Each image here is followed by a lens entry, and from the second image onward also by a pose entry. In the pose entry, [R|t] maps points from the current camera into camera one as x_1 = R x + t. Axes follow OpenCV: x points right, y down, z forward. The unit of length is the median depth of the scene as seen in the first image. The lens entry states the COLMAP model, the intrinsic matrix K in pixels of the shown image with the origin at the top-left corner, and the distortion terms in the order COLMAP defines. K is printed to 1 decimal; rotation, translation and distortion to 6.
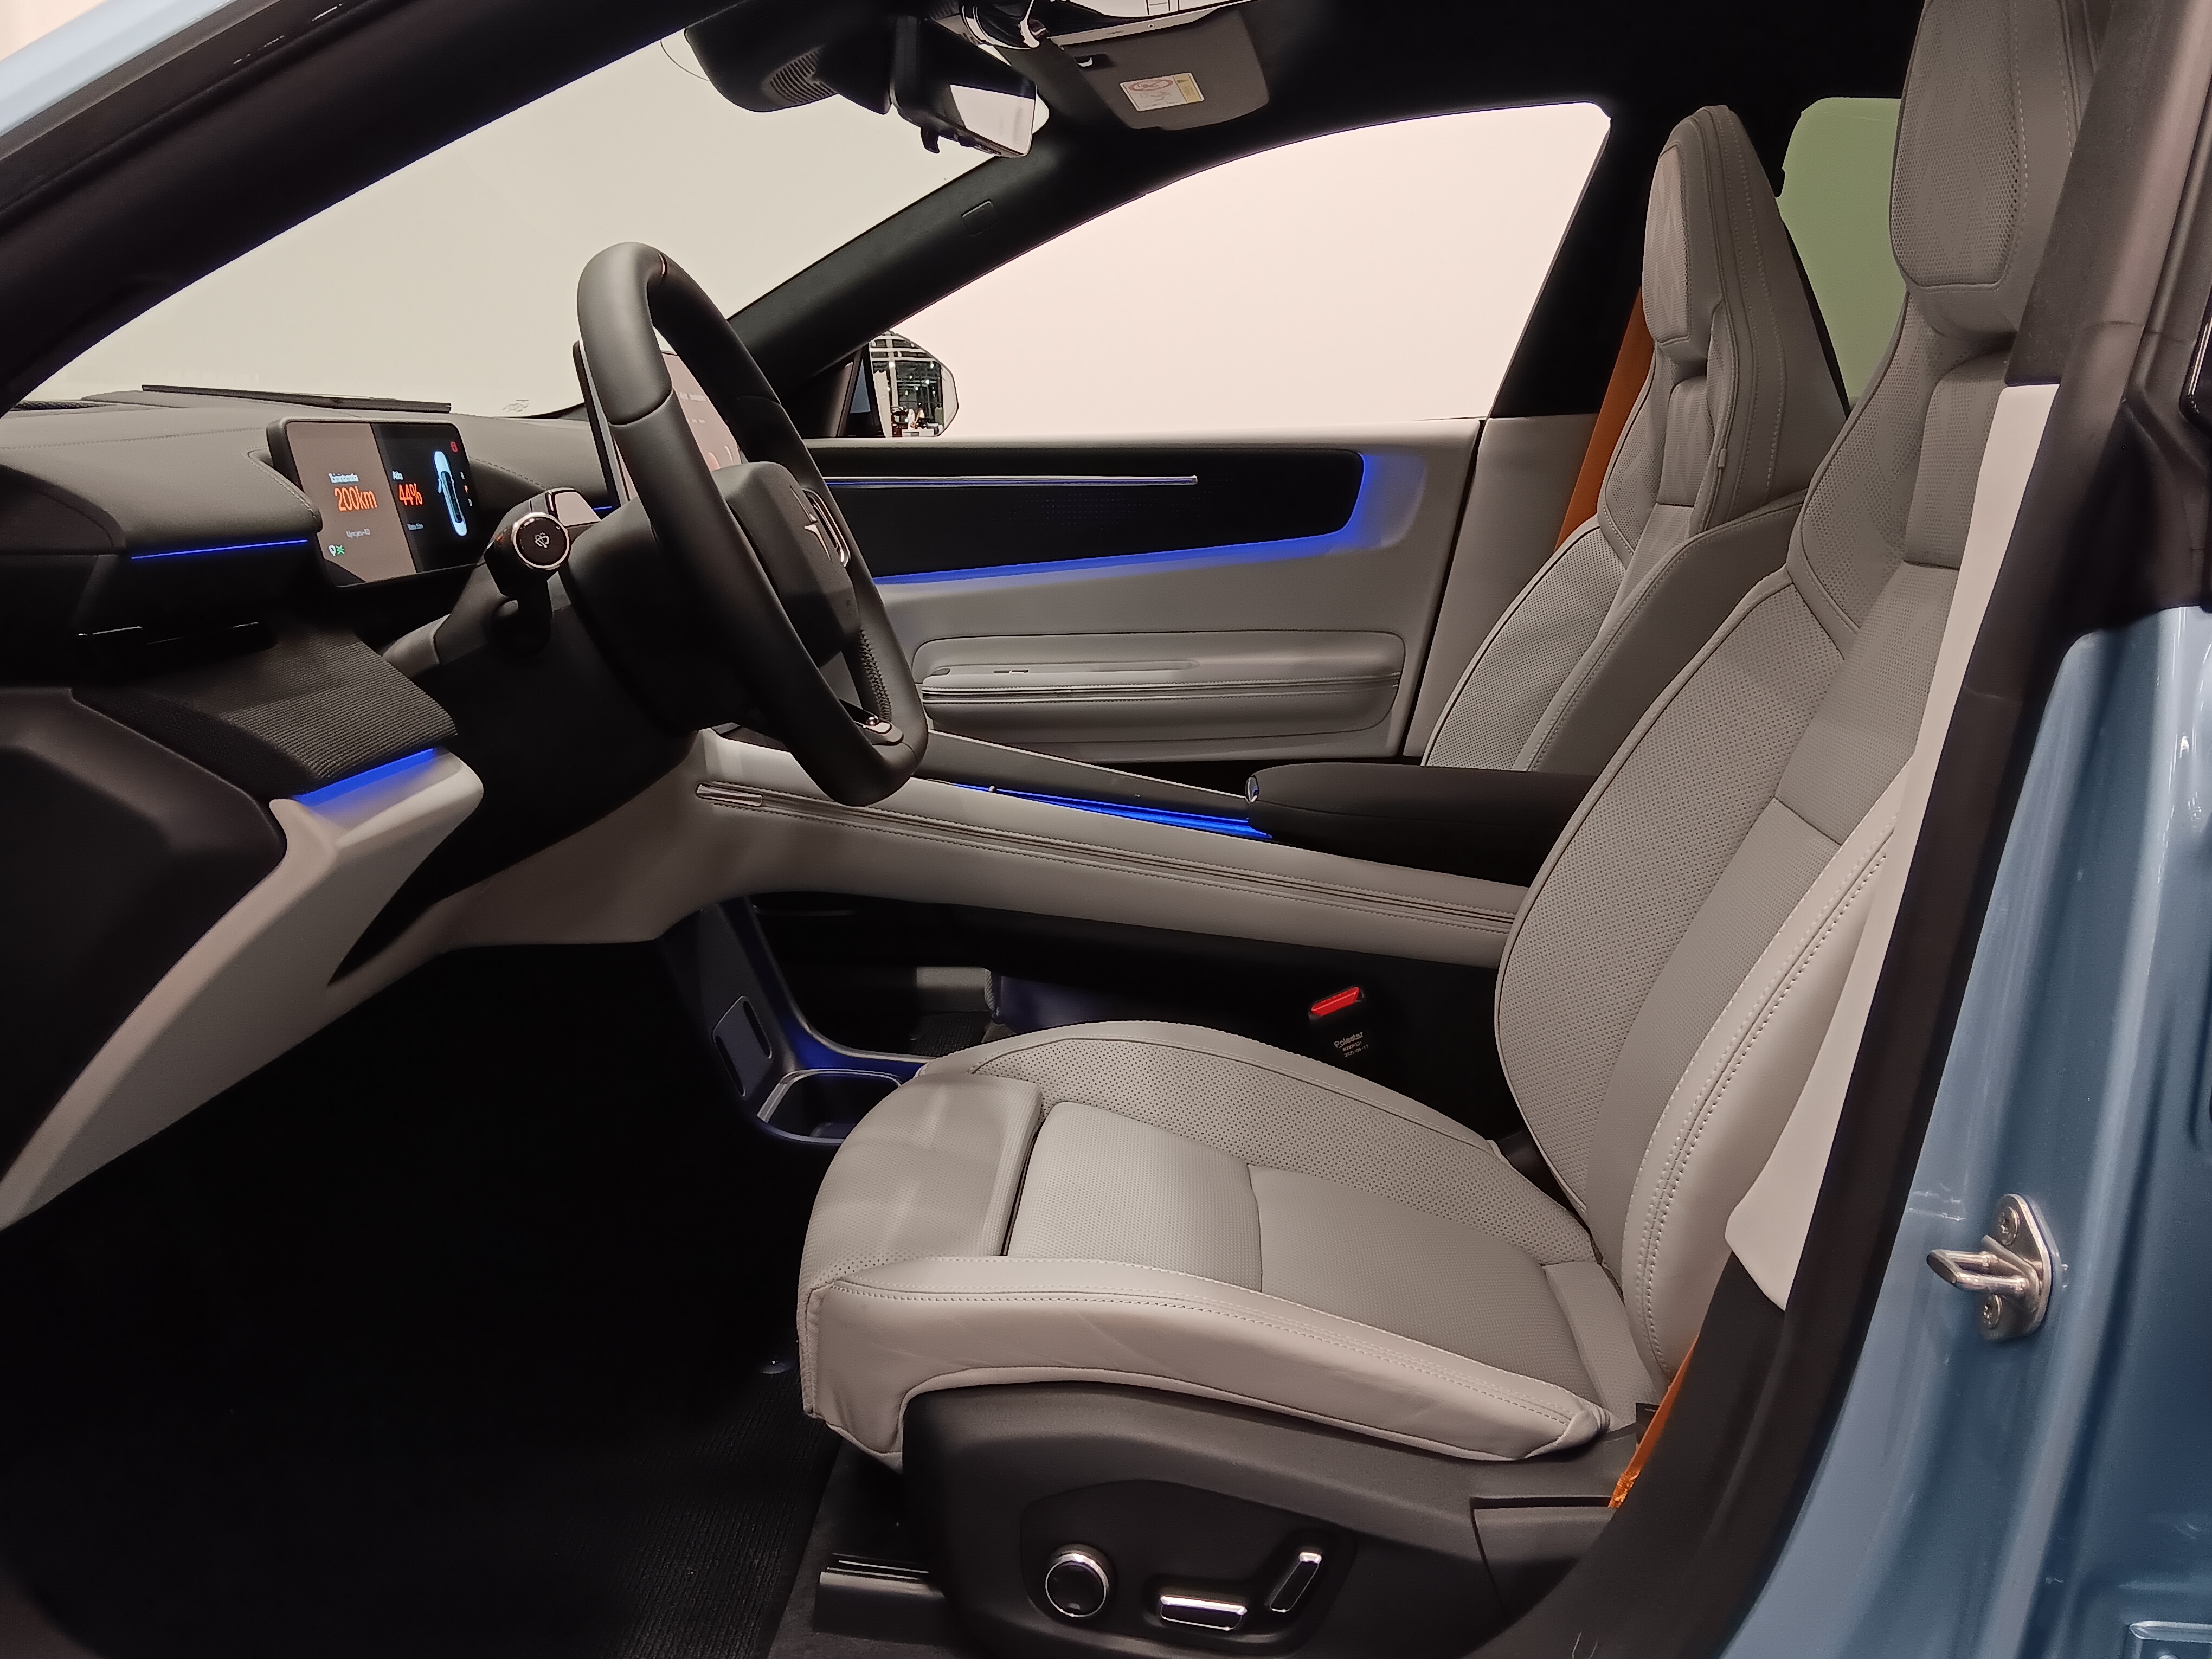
lens RADIAL K [[2078.4, 0, 1189.1], [0, 2078.4, 868.5], [0, 0, 1]] dist [0.058877, -0.225661]
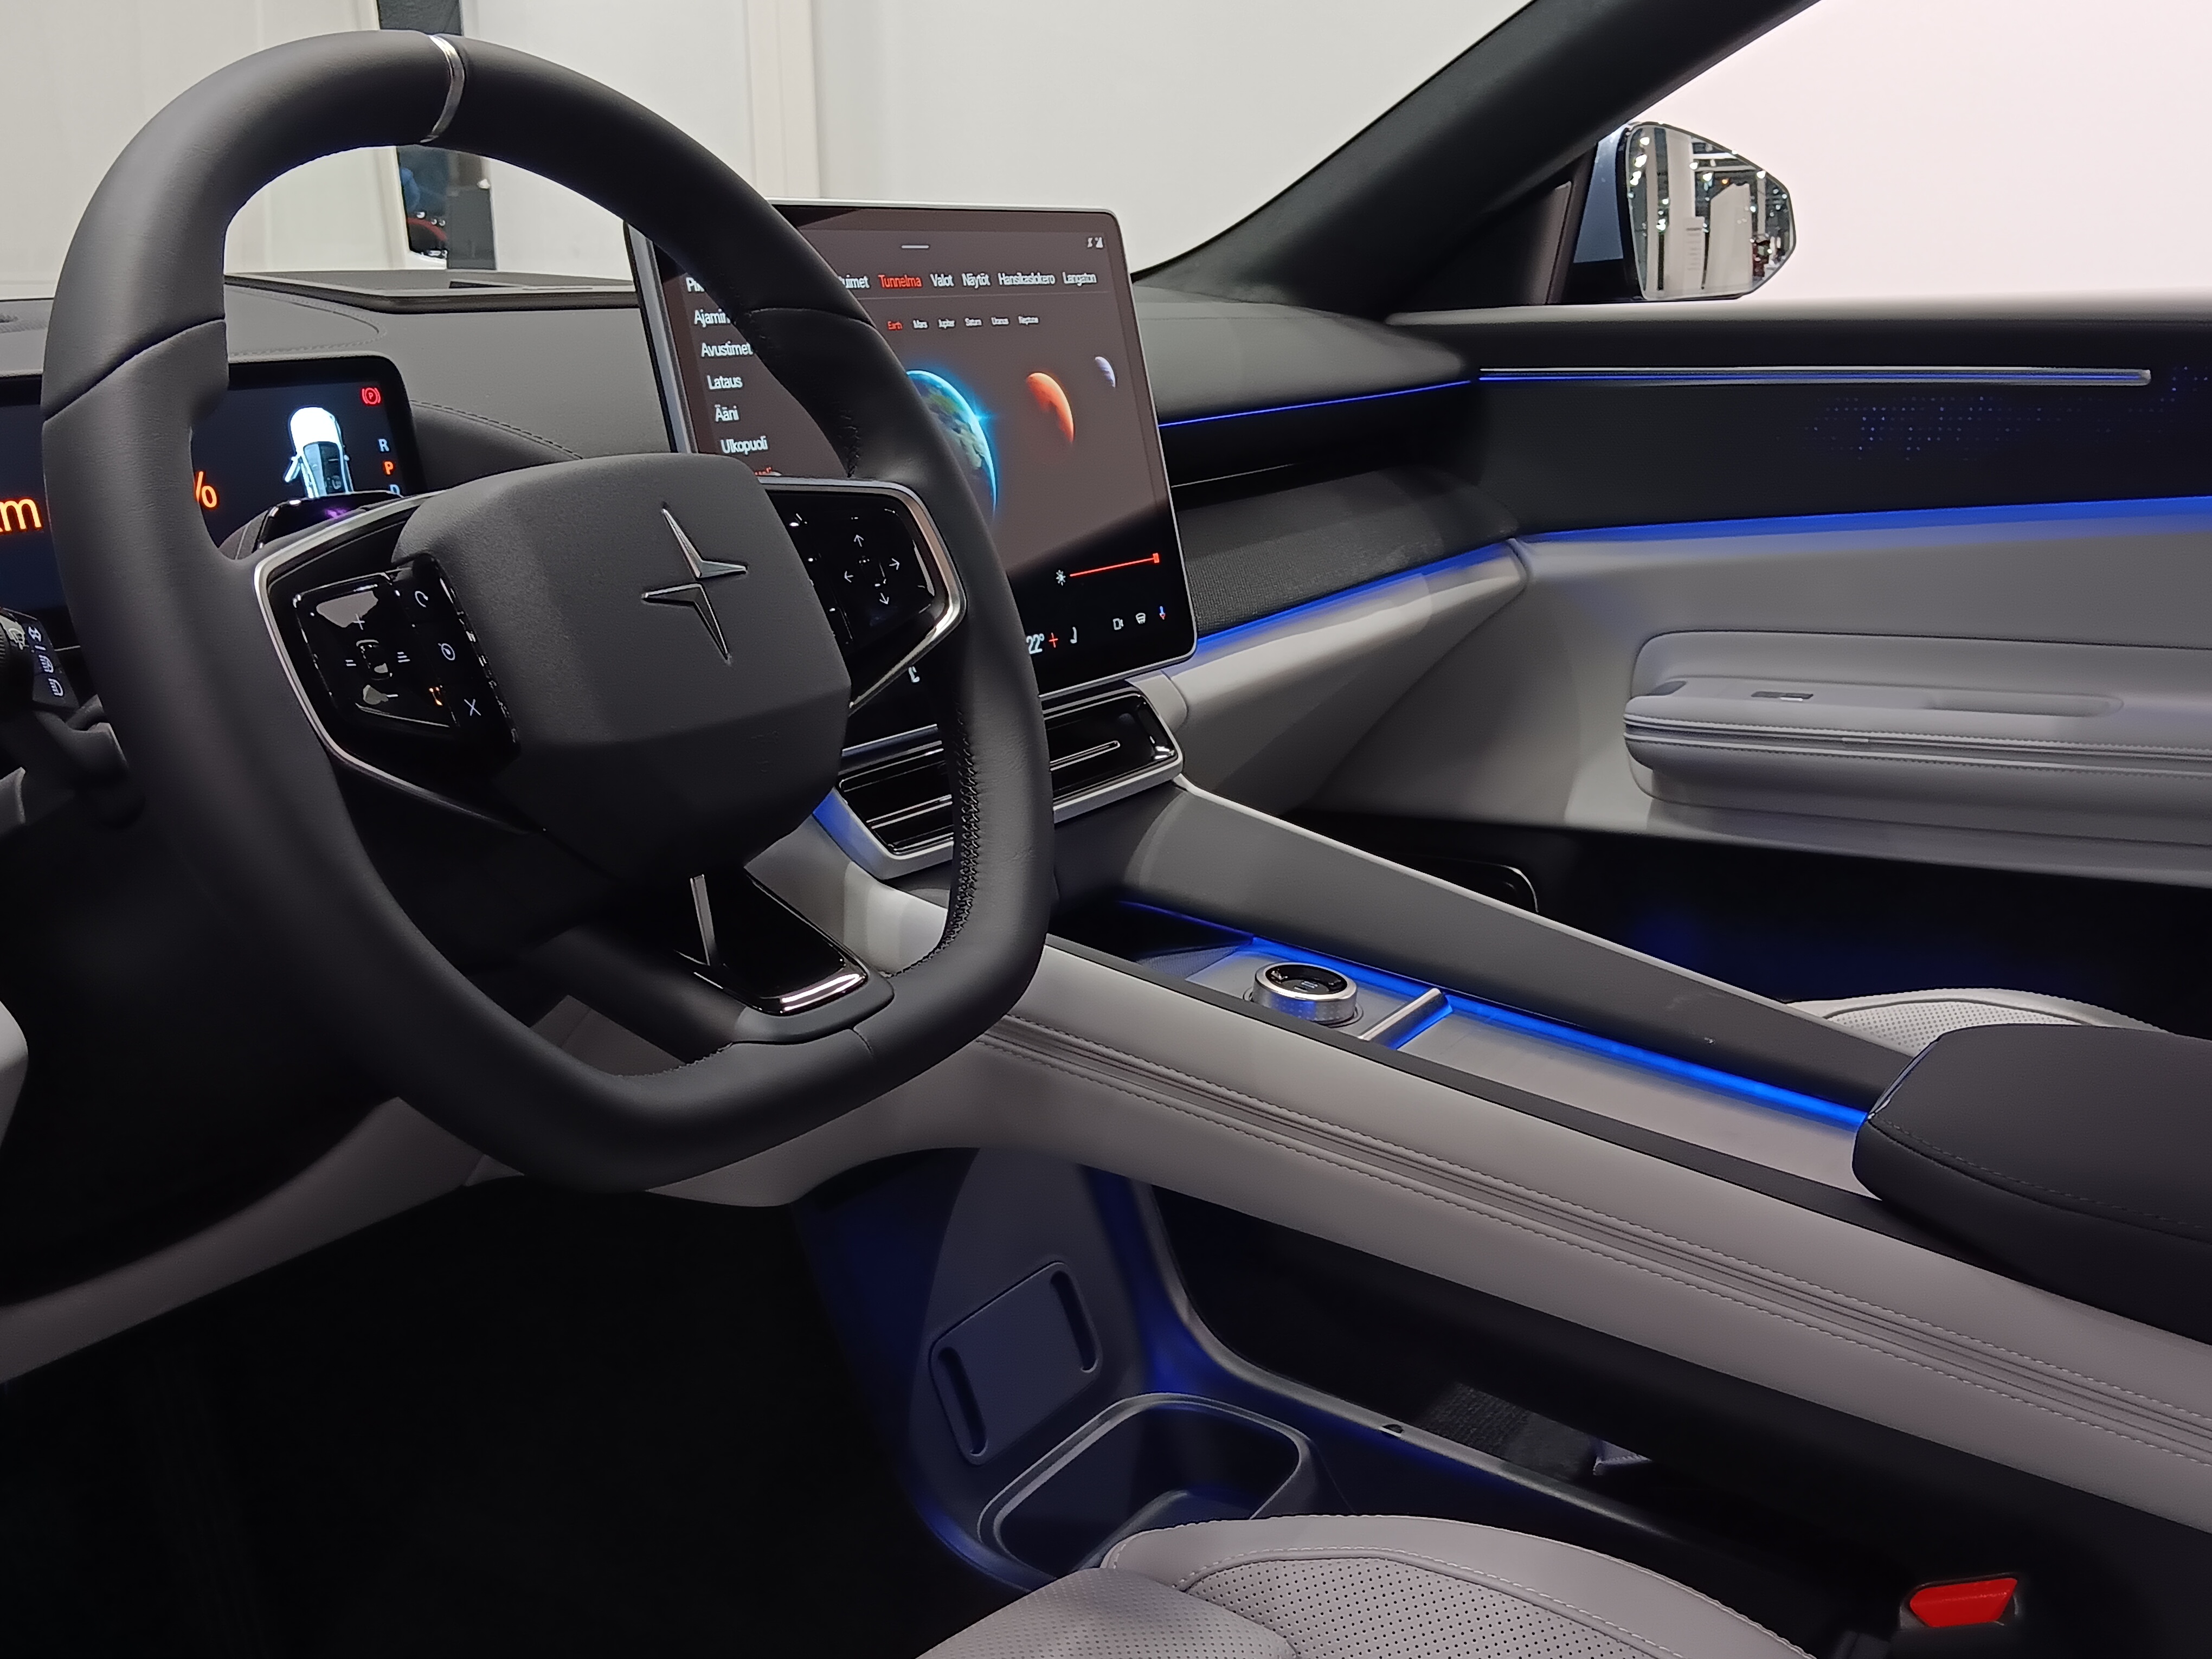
lens RADIAL K [[2438.6, 0, 1106.0], [0, 2438.6, 829.5], [0, 0, 1]] dist [0.134419, -0.414950]
pose [[0.856492, 0.106318, -0.505092, 0.110538], [-0.089078, 0.994320, 0.058247, -0.080880], [0.508416, -0.004895, 0.861098, 0.293244]]
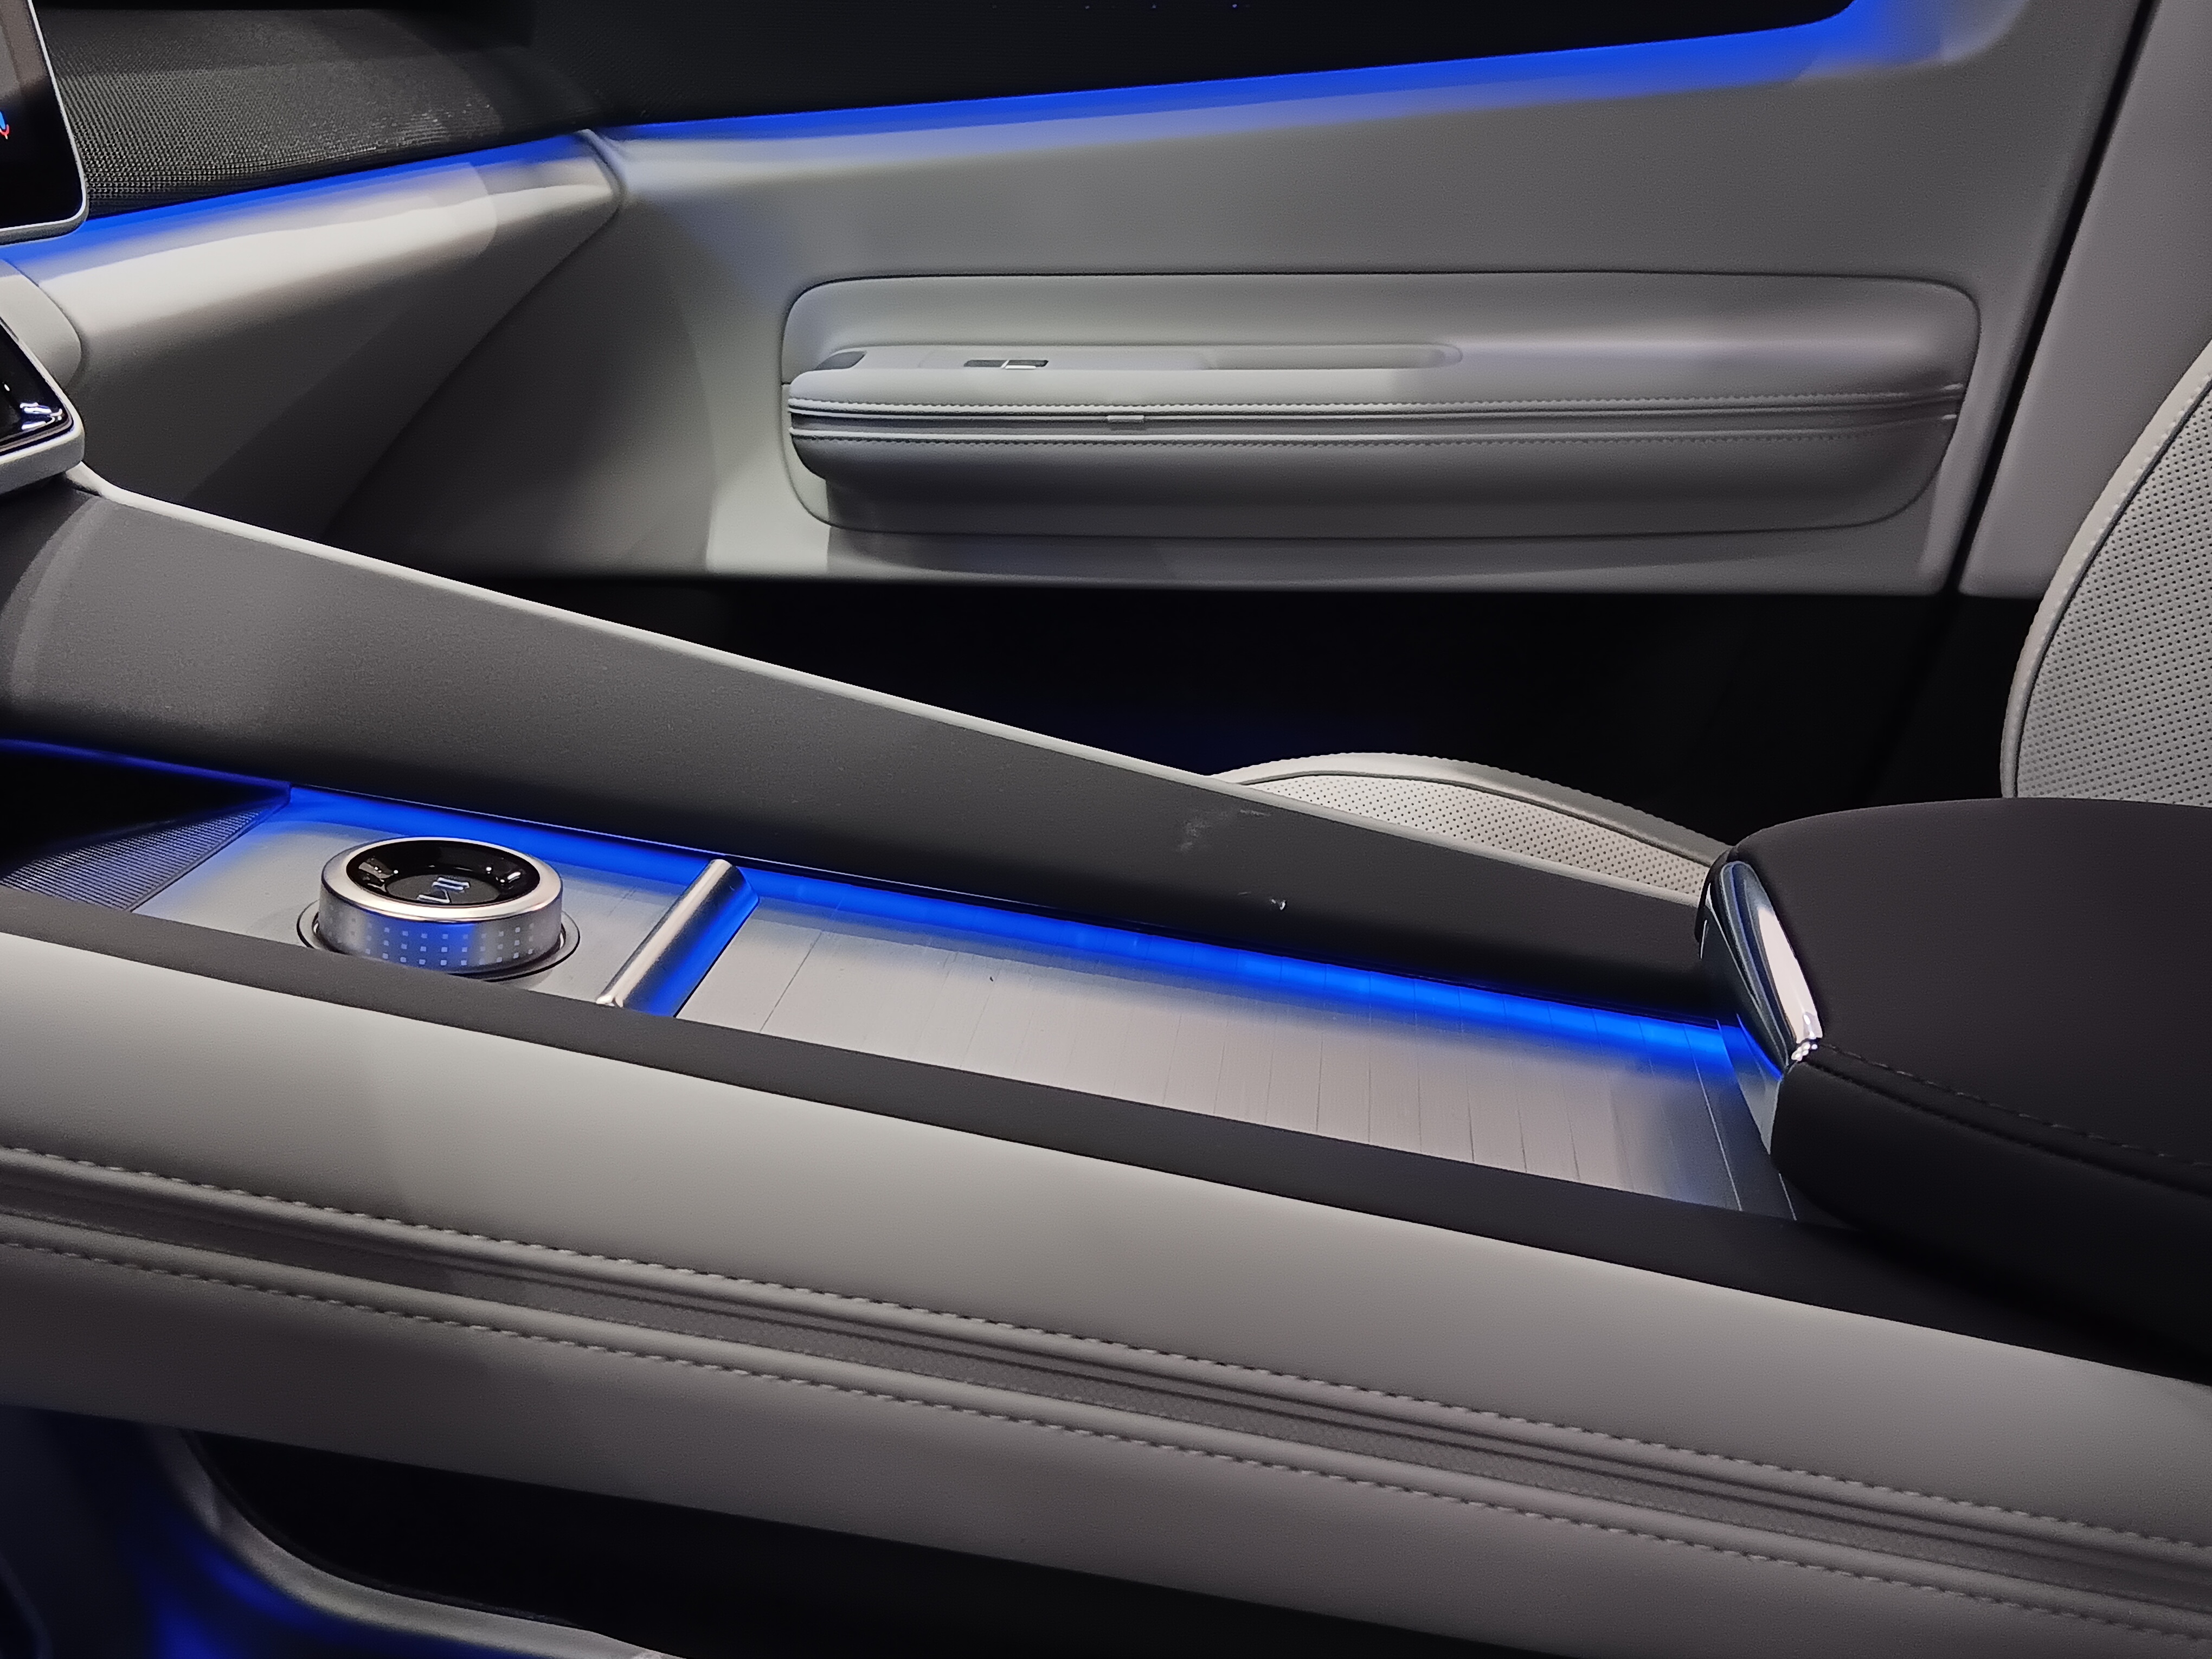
lens RADIAL K [[2438.6, 0, 1106.0], [0, 2438.6, 829.5], [0, 0, 1]] dist [0.134419, -0.414950]
pose [[0.993494, 0.044463, -0.104844, -0.010353], [-0.032746, 0.993287, 0.110945, -0.057482], [0.109074, -0.106790, 0.988281, 0.512491]]
